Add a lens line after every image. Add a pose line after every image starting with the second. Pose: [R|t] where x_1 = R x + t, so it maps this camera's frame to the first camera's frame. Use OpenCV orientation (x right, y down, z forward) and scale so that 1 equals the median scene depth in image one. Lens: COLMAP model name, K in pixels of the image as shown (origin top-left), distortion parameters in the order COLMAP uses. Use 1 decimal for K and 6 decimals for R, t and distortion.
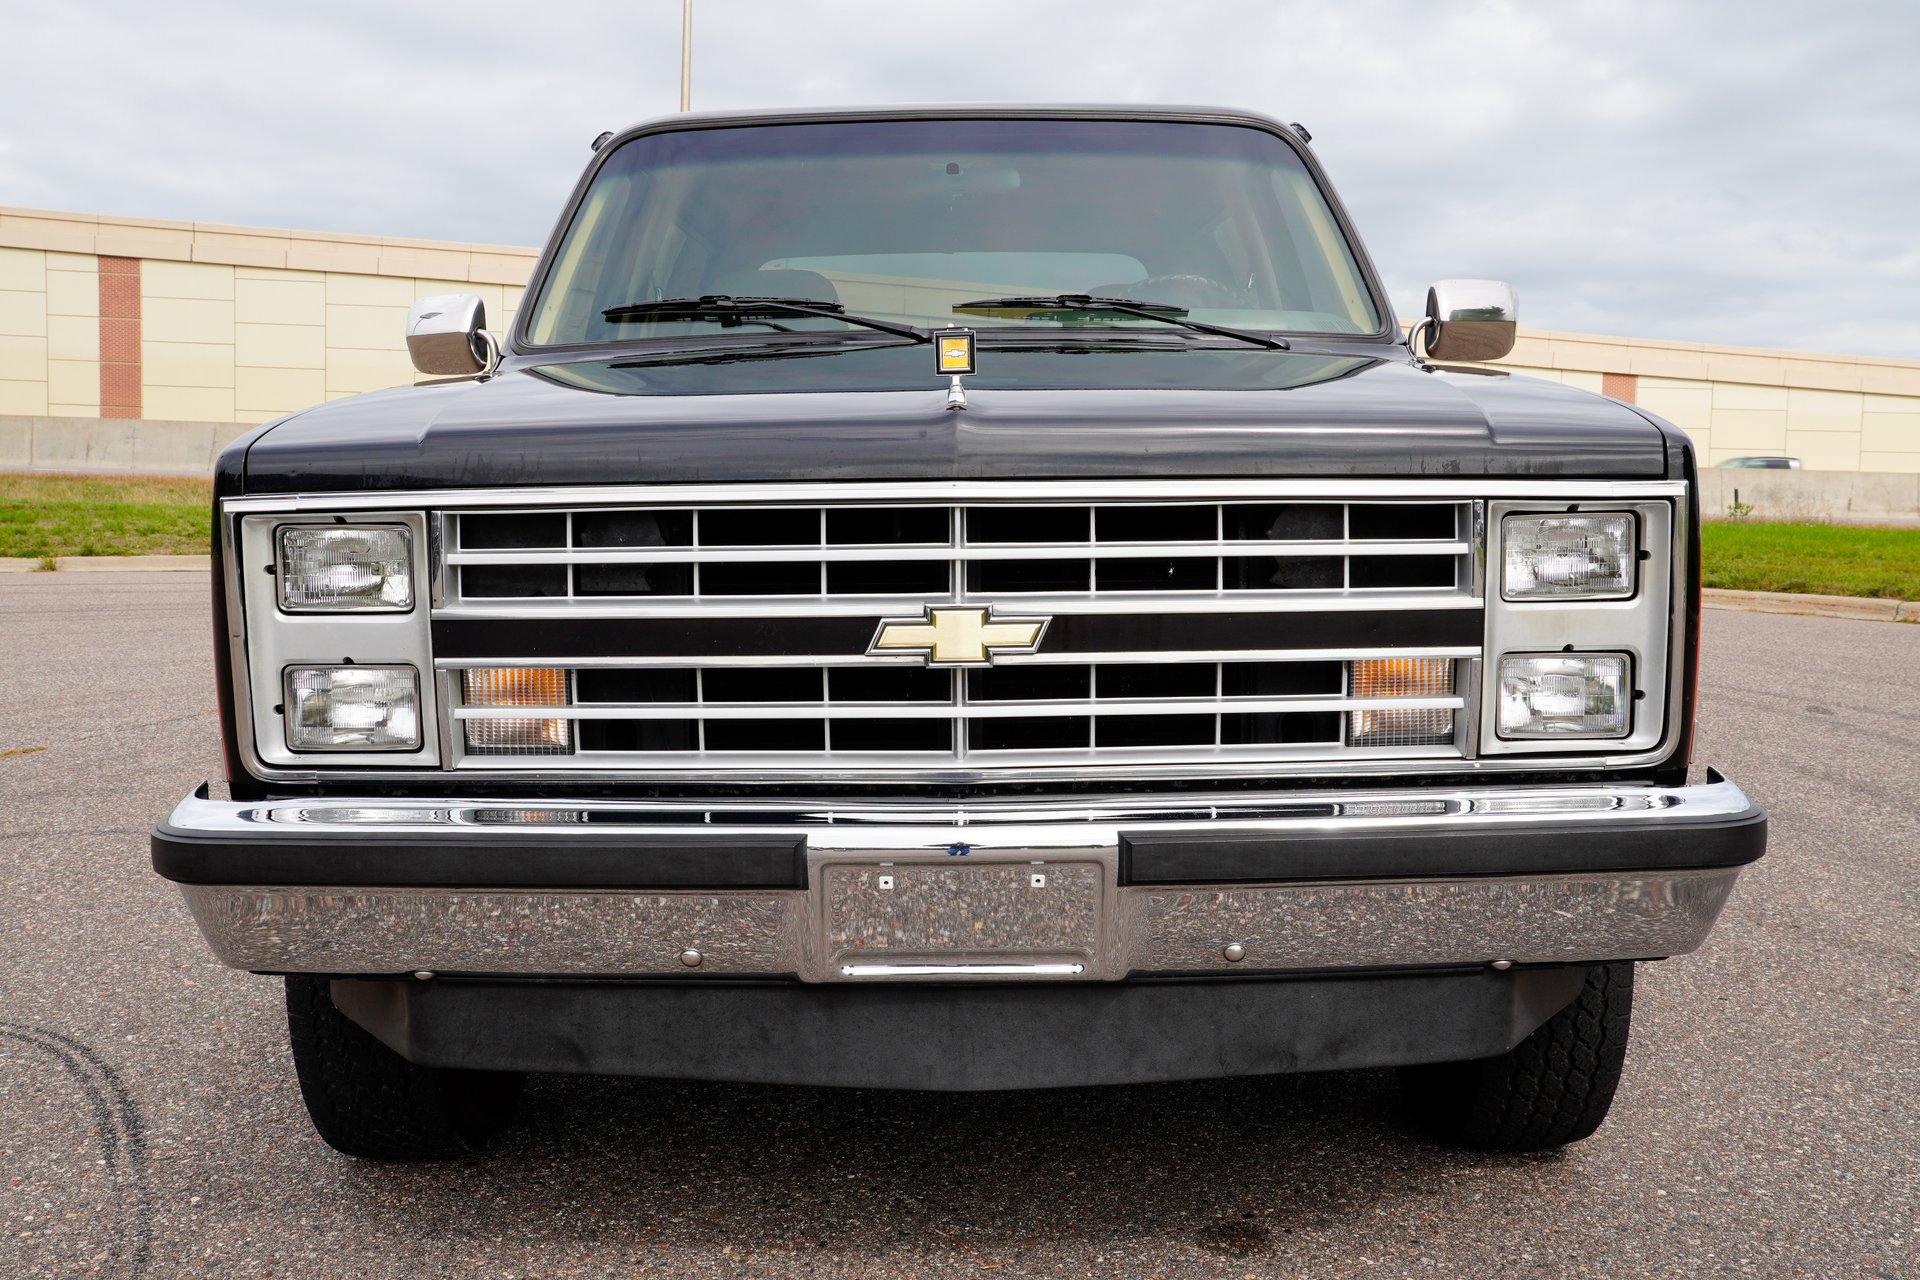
lens RADIAL K [[1144.7, 0, 960.0], [0, 1144.7, 640.0], [0, 0, 1]] dist [-0.005260, -0.000408]
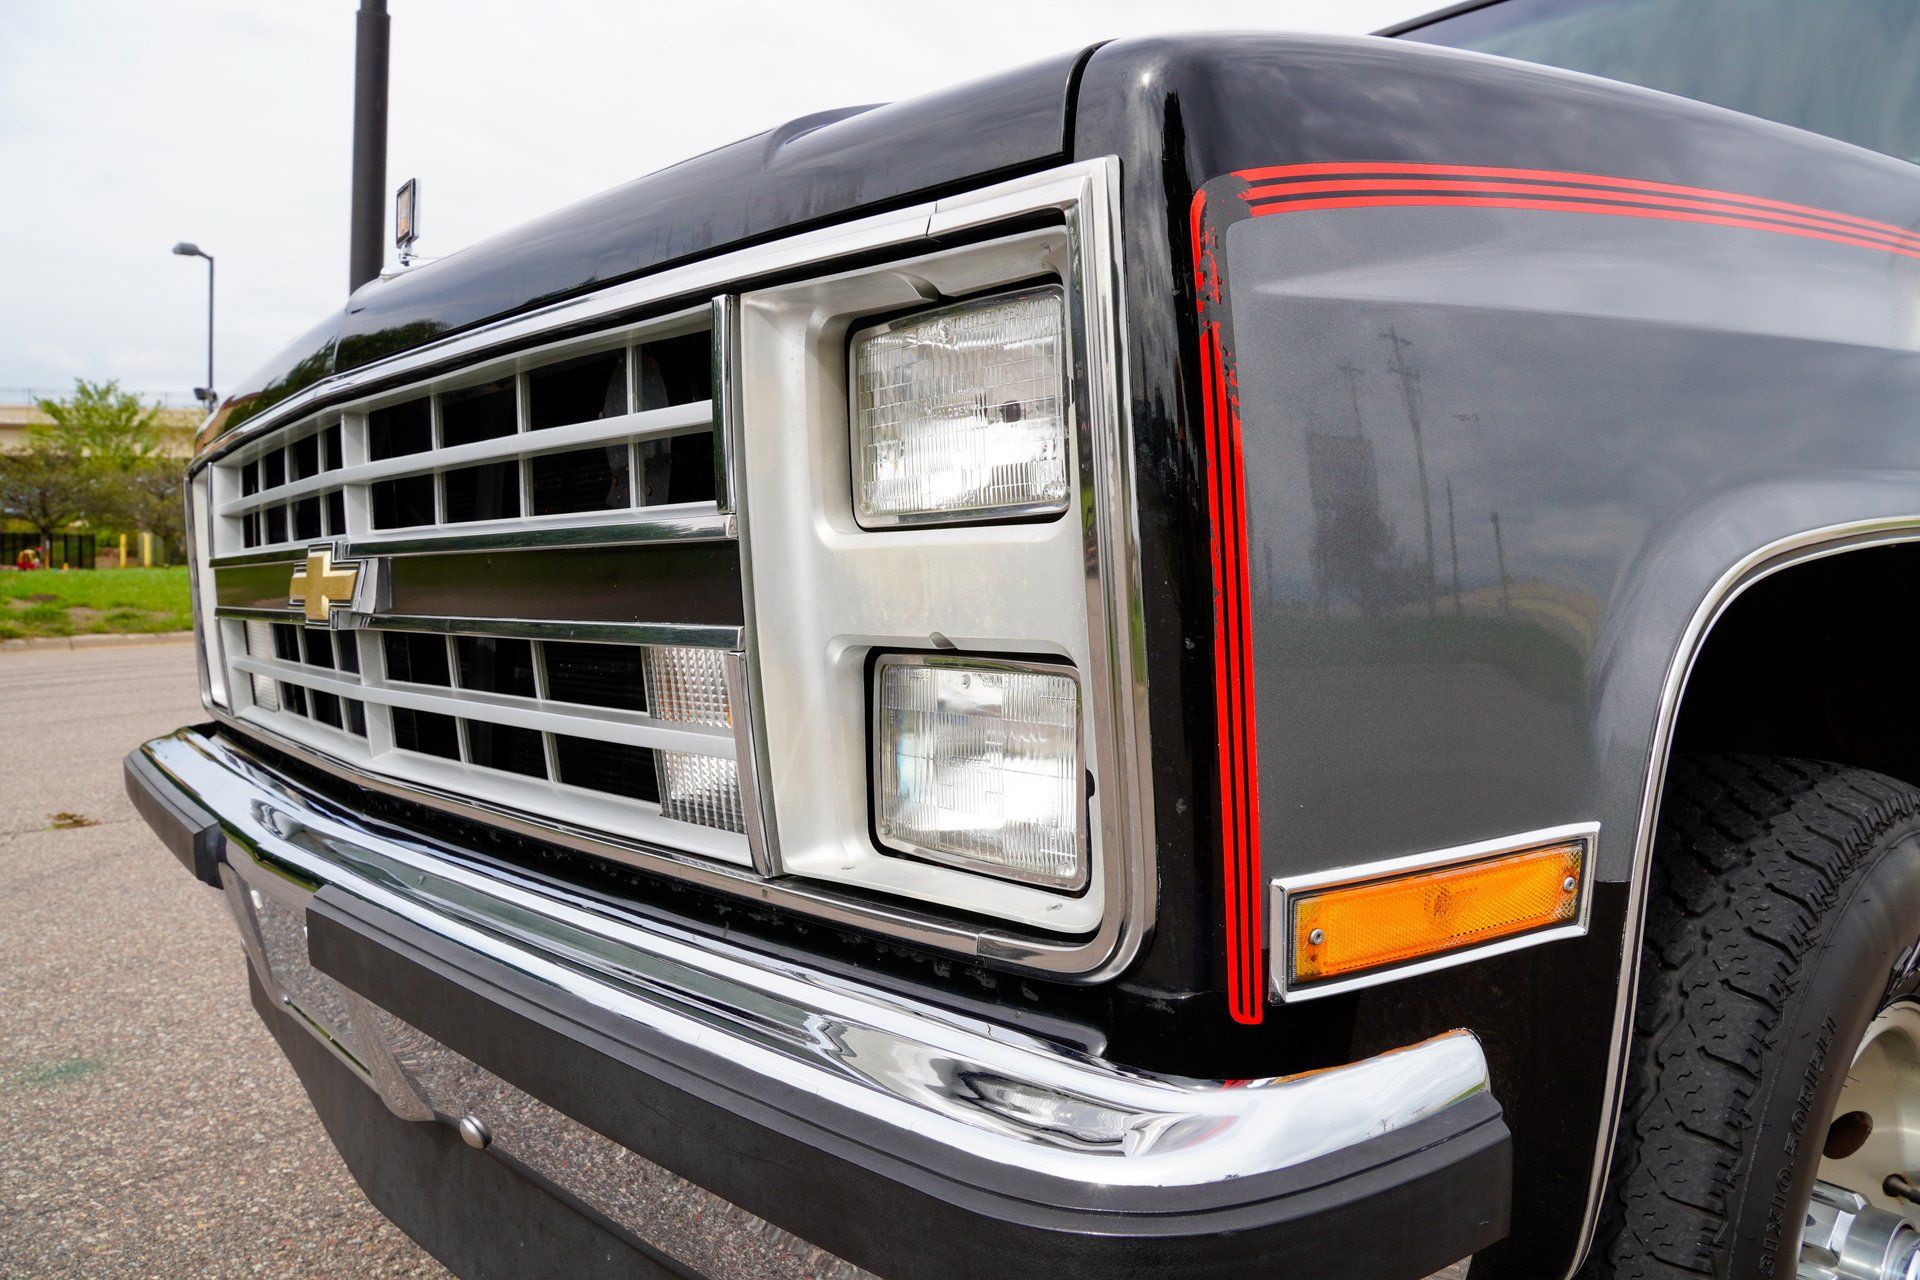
lens RADIAL K [[1435.8, 0, 967.1], [0, 1435.8, 630.8], [0, 0, 1]] dist [-0.131573, 0.095631]
pose [[0.658682, 0.034825, -0.751615, 0.899413], [-0.035256, 0.999260, 0.015402, -0.004104], [0.751595, 0.016354, 0.659422, 0.675143]]
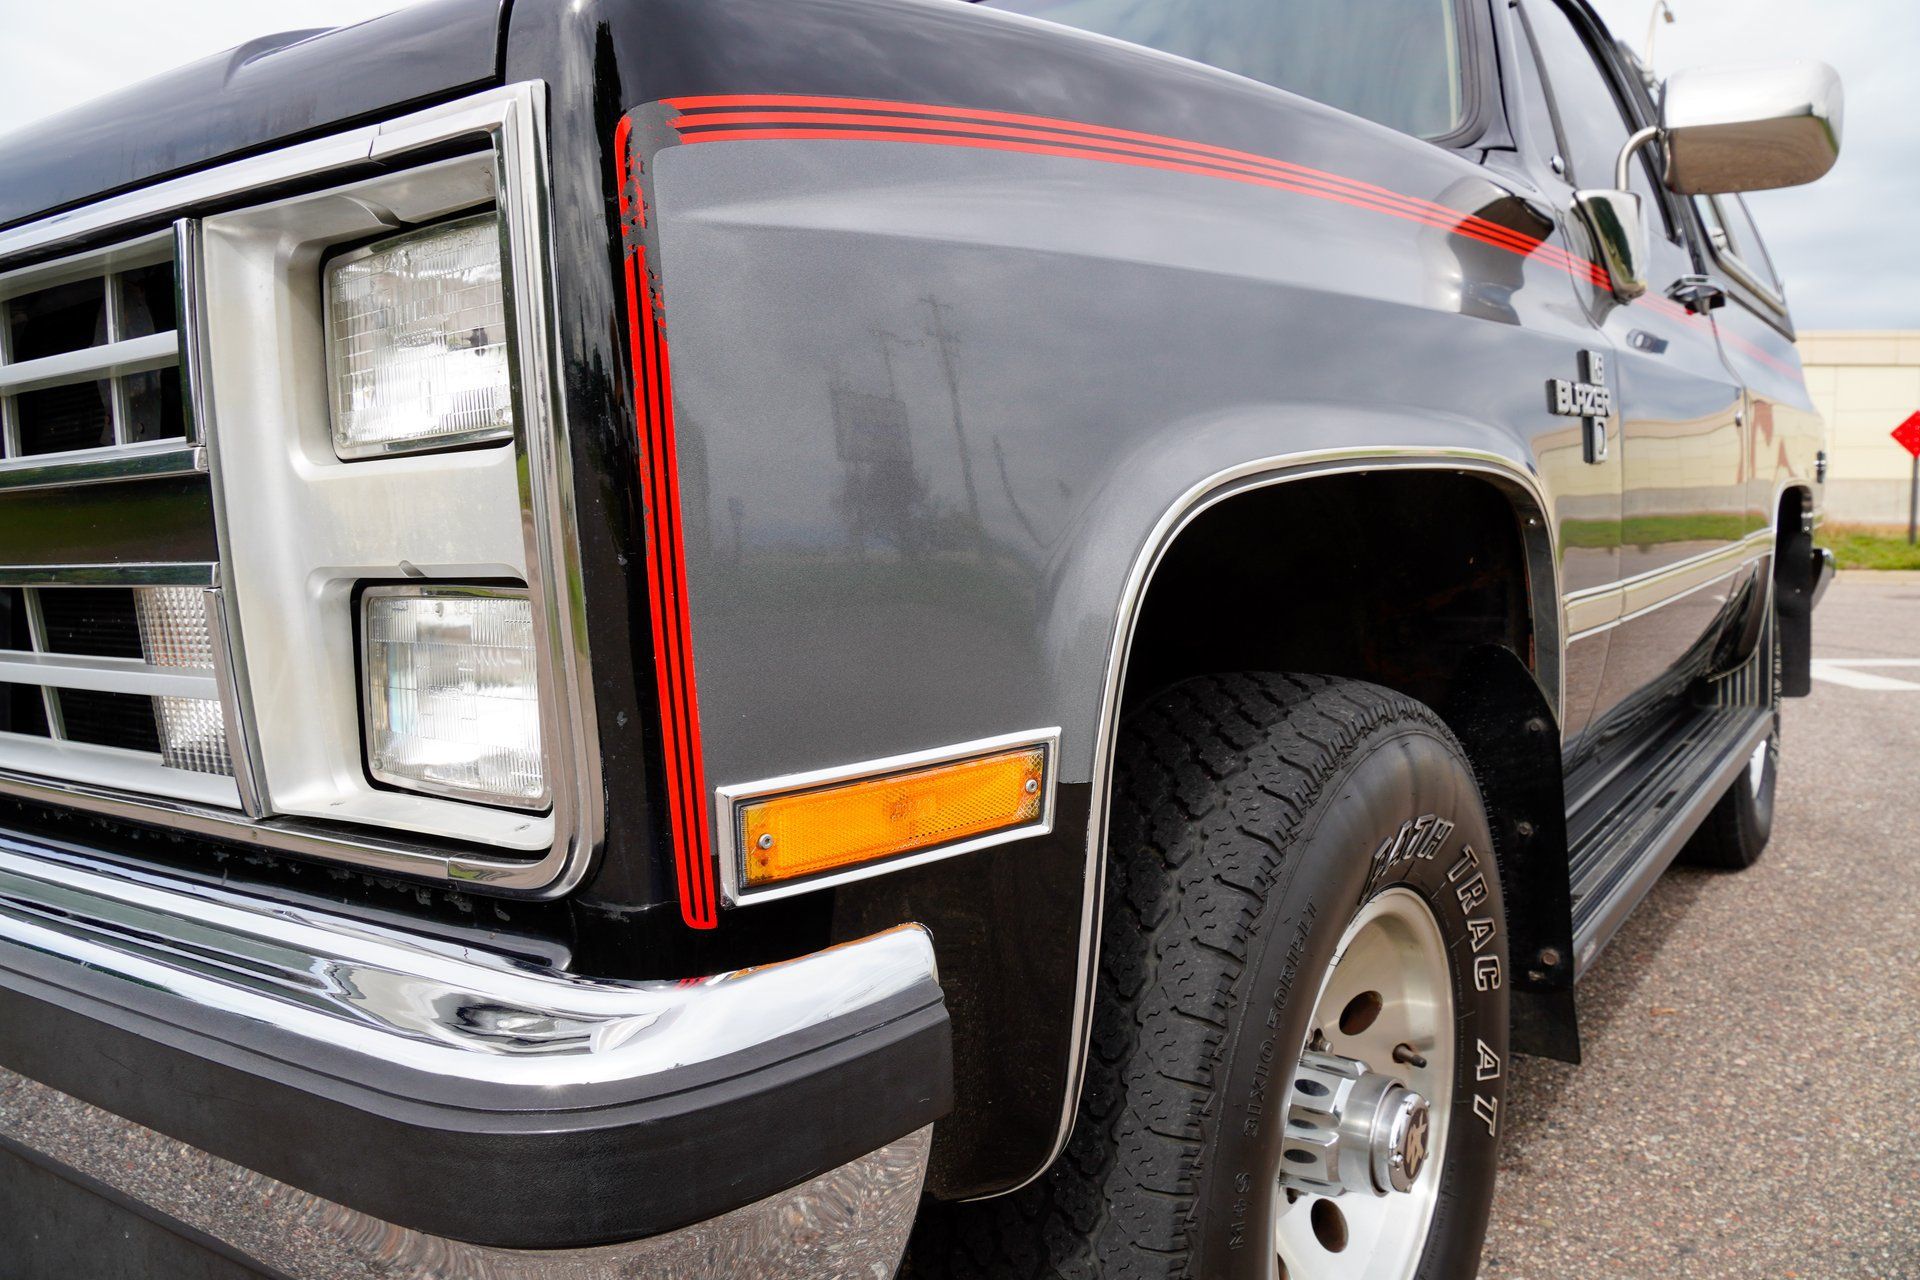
lens RADIAL K [[1435.8, 0, 967.1], [0, 1435.8, 630.8], [0, 0, 1]] dist [-0.131573, 0.095631]
pose [[0.812675, 0.035440, -0.581639, 0.959863], [-0.016090, 0.999133, 0.038397, 0.006605], [0.582495, -0.021846, 0.812540, 0.711510]]
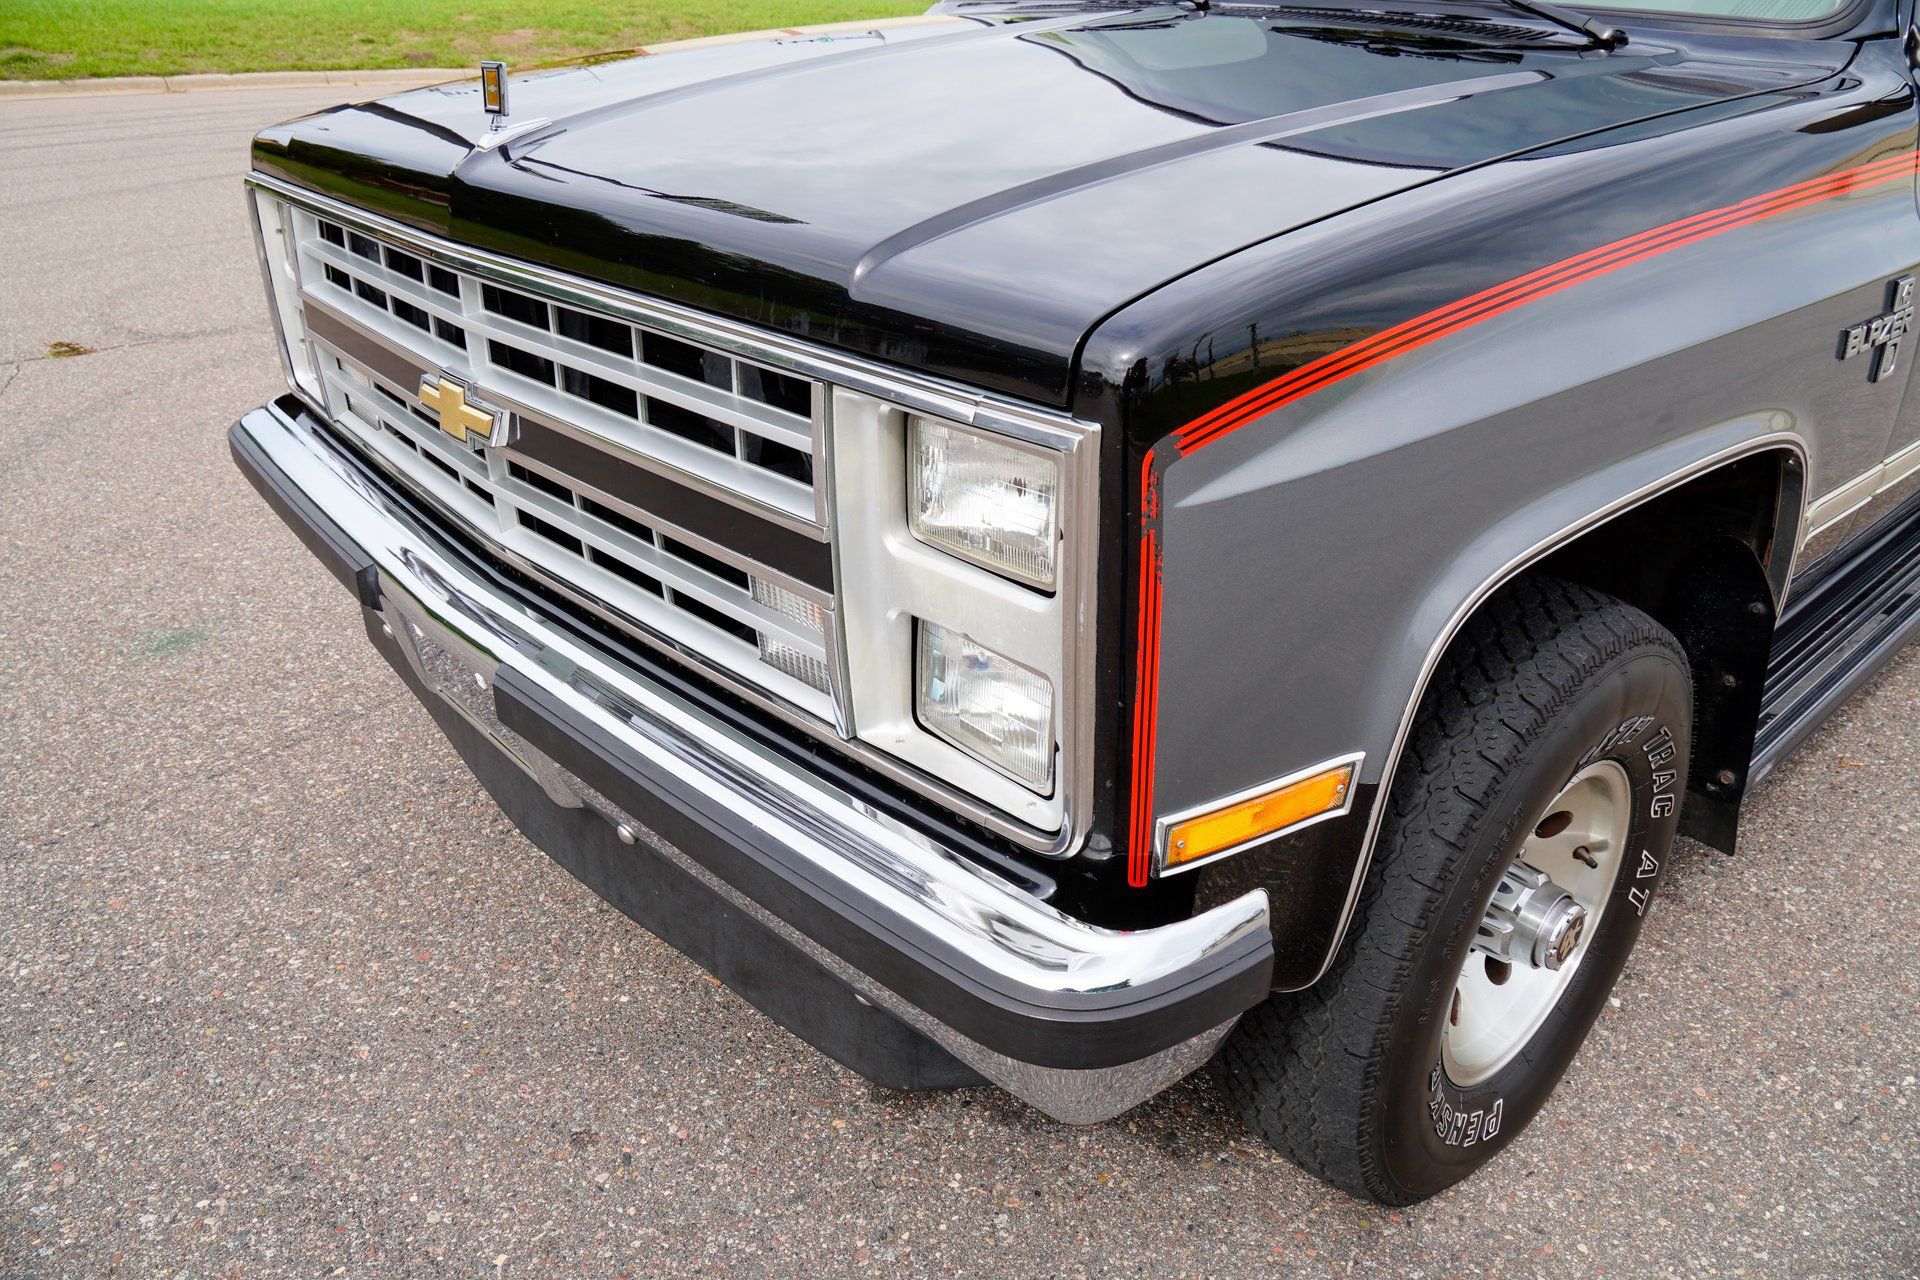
lens RADIAL K [[1435.8, 0, 967.1], [0, 1435.8, 626.0], [0, 0, 1]] dist [-0.130416, 0.095682]
pose [[0.681639, 0.330766, -0.652657, 1.029951], [-0.073712, 0.918493, 0.388506, -0.300381], [0.727966, -0.216712, 0.650462, 0.487387]]
